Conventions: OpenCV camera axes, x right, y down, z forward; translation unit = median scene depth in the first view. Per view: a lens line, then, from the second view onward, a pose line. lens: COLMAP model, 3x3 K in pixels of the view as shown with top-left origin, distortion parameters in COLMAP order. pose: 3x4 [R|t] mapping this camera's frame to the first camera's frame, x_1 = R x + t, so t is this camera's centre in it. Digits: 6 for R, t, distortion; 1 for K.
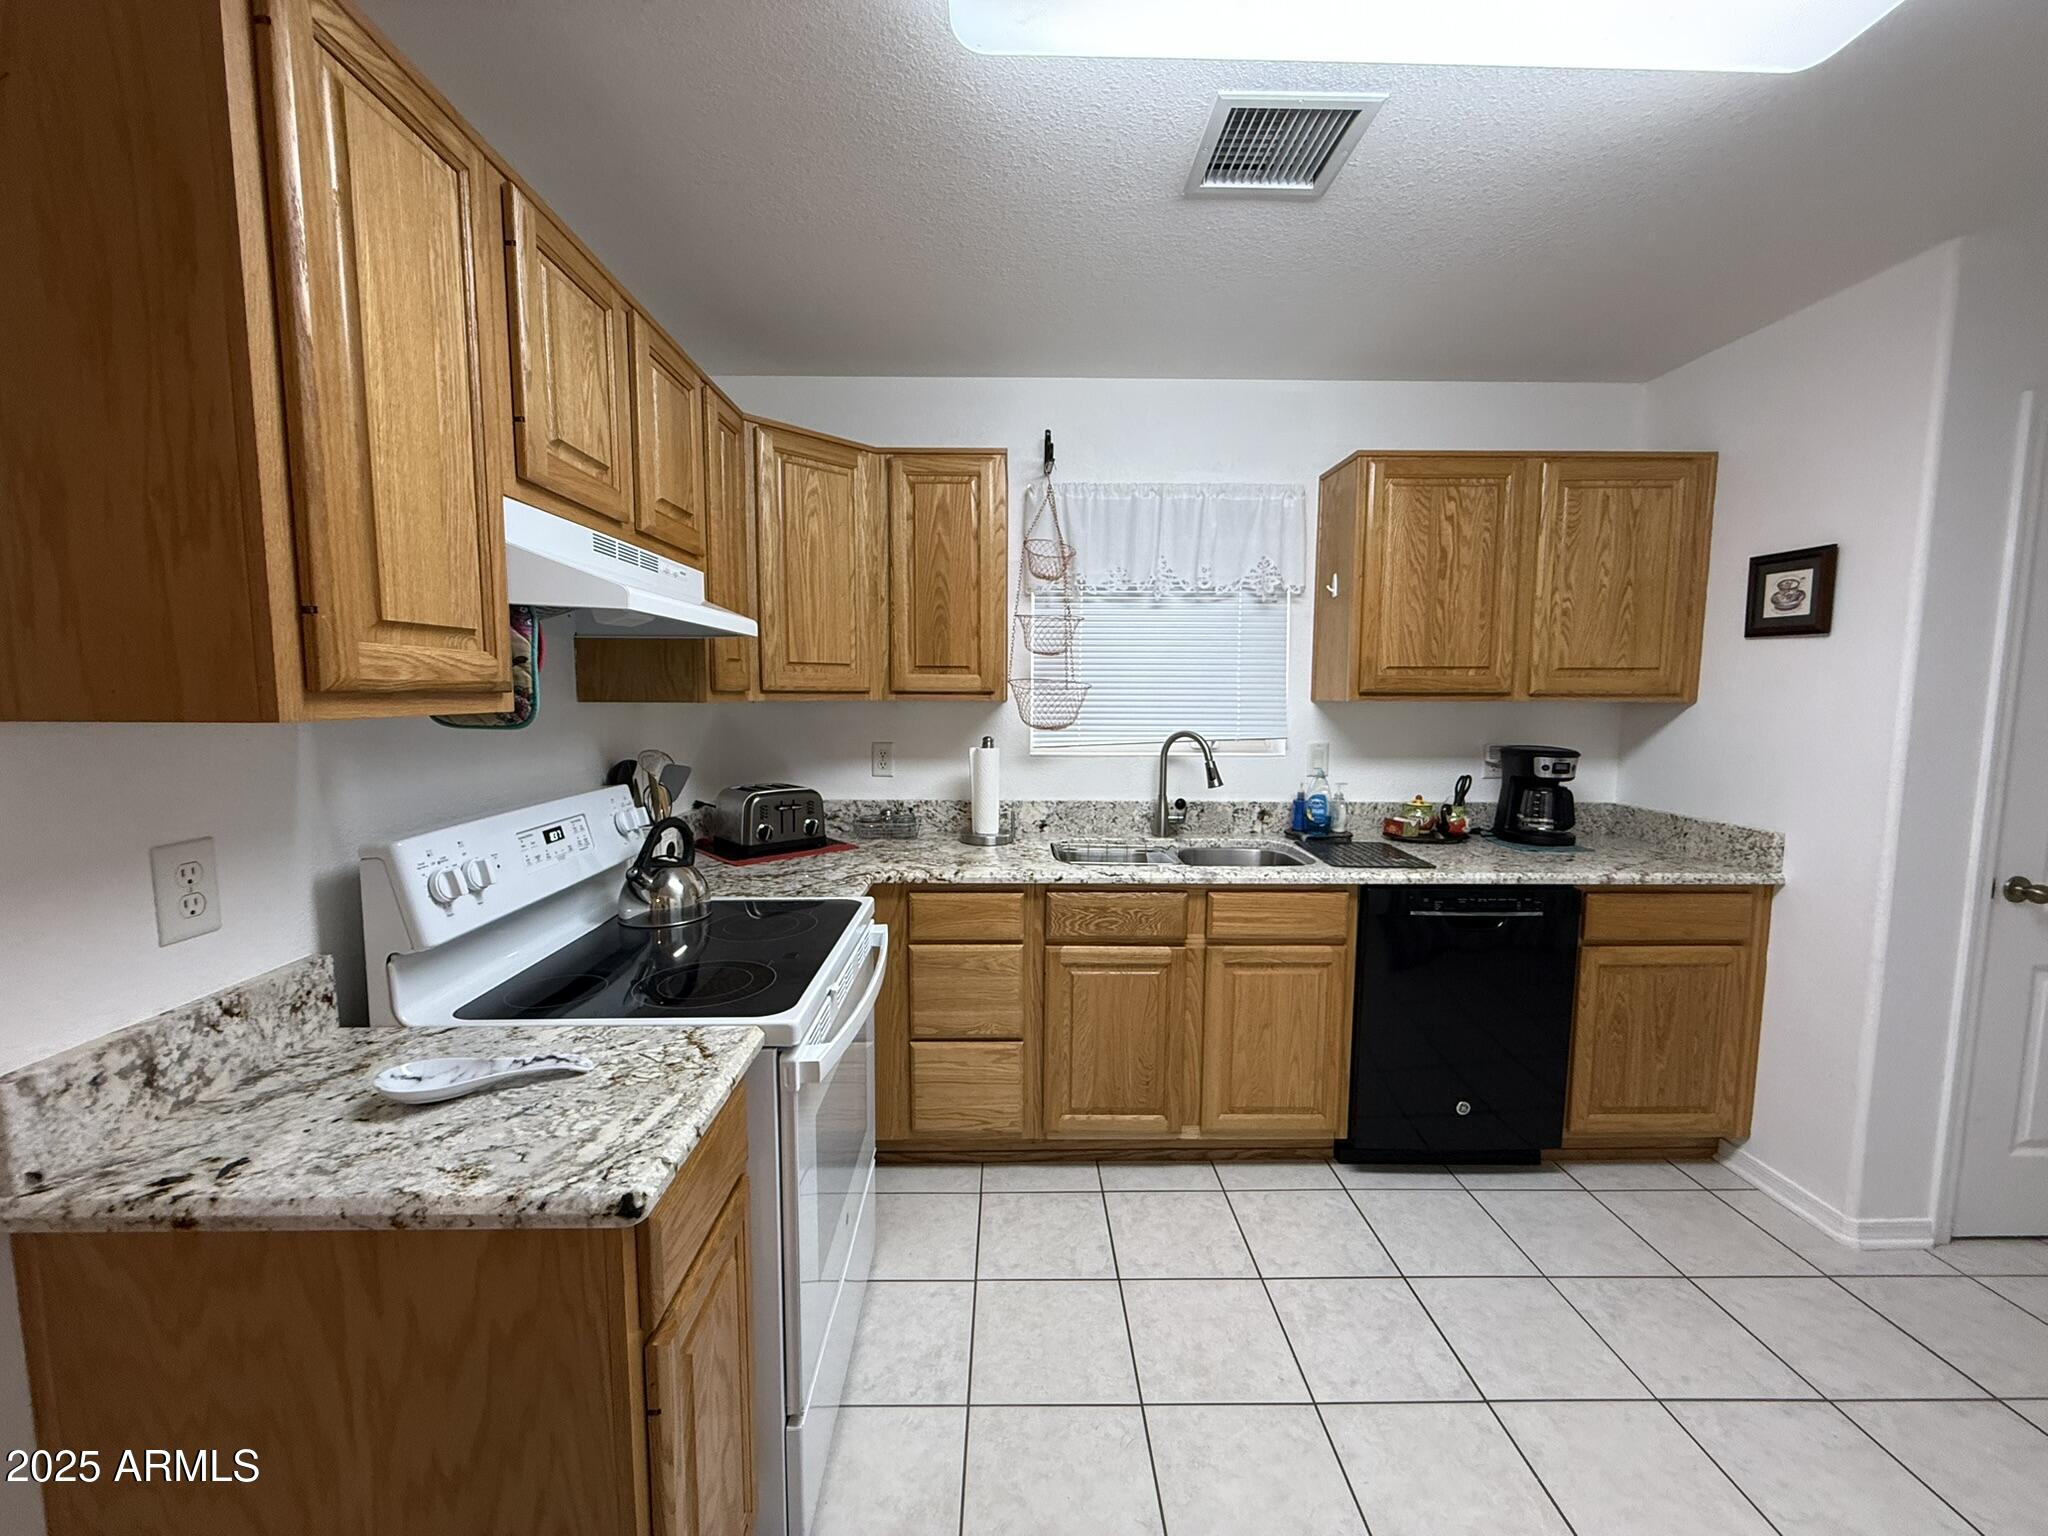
lens RADIAL K [[815.8, 0, 1024.0], [0, 815.8, 768.0], [0, 0, 1]] dist [0.000544, -0.000130]
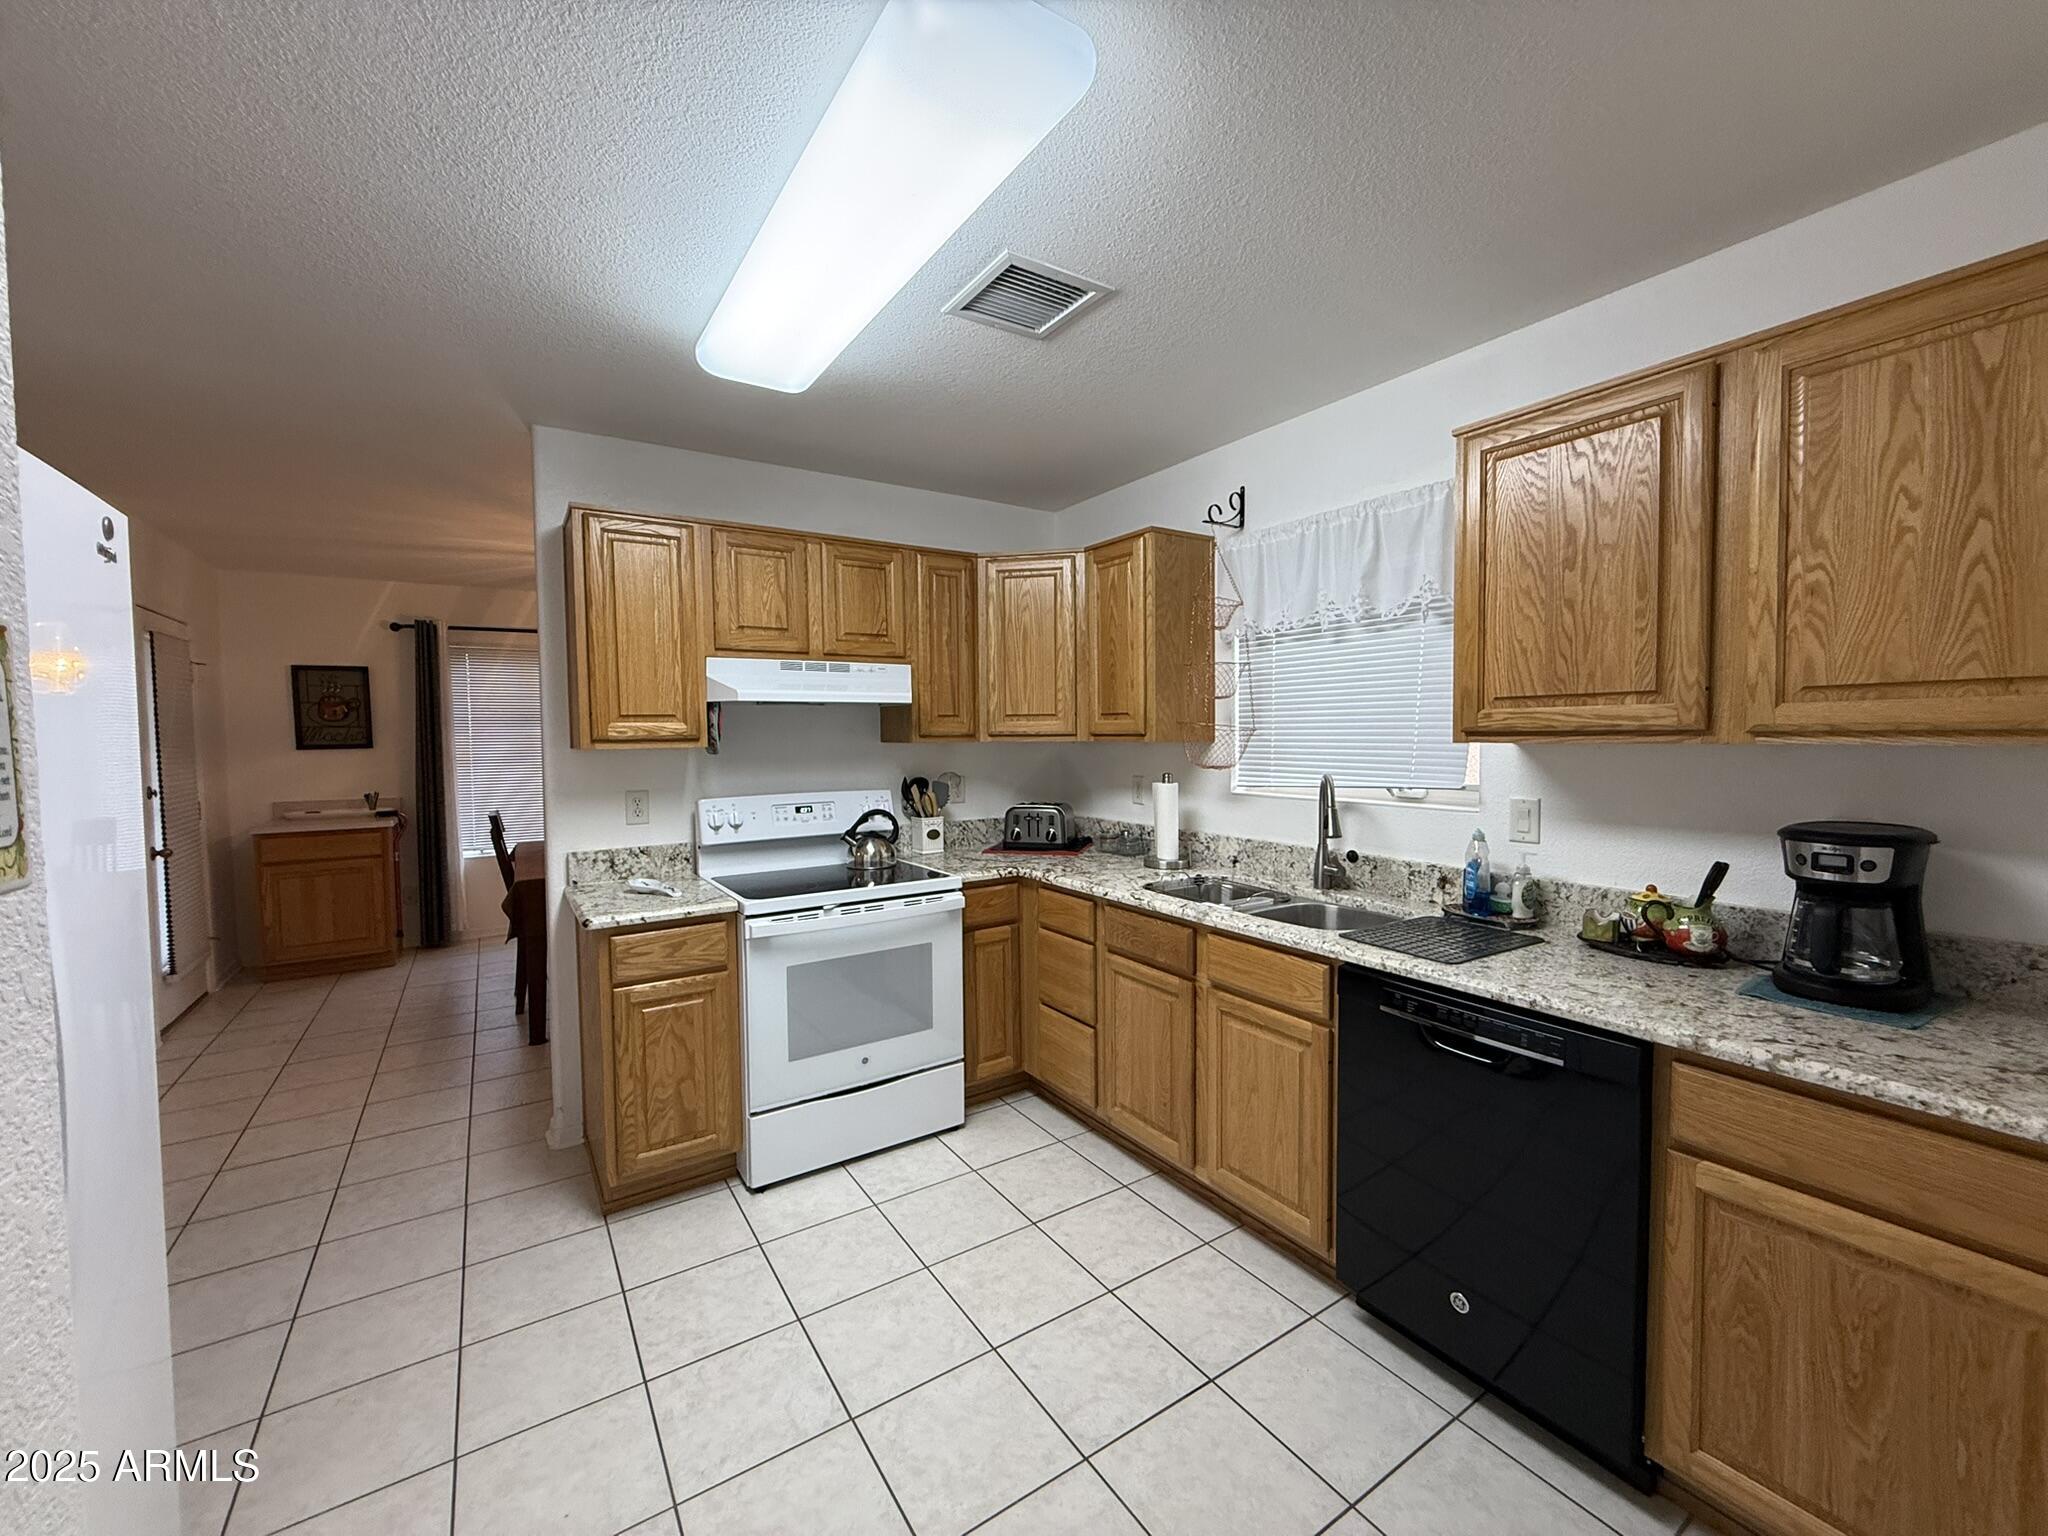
lens RADIAL K [[821.5, 0, 1024.0], [0, 821.5, 768.0], [0, 0, 1]] dist [-0.002571, -0.000348]
pose [[0.534158, 0.028353, -0.844909, 0.871384], [-0.068217, 0.997624, -0.009650, -0.022485], [0.842628, 0.062792, 0.534822, 0.236161]]
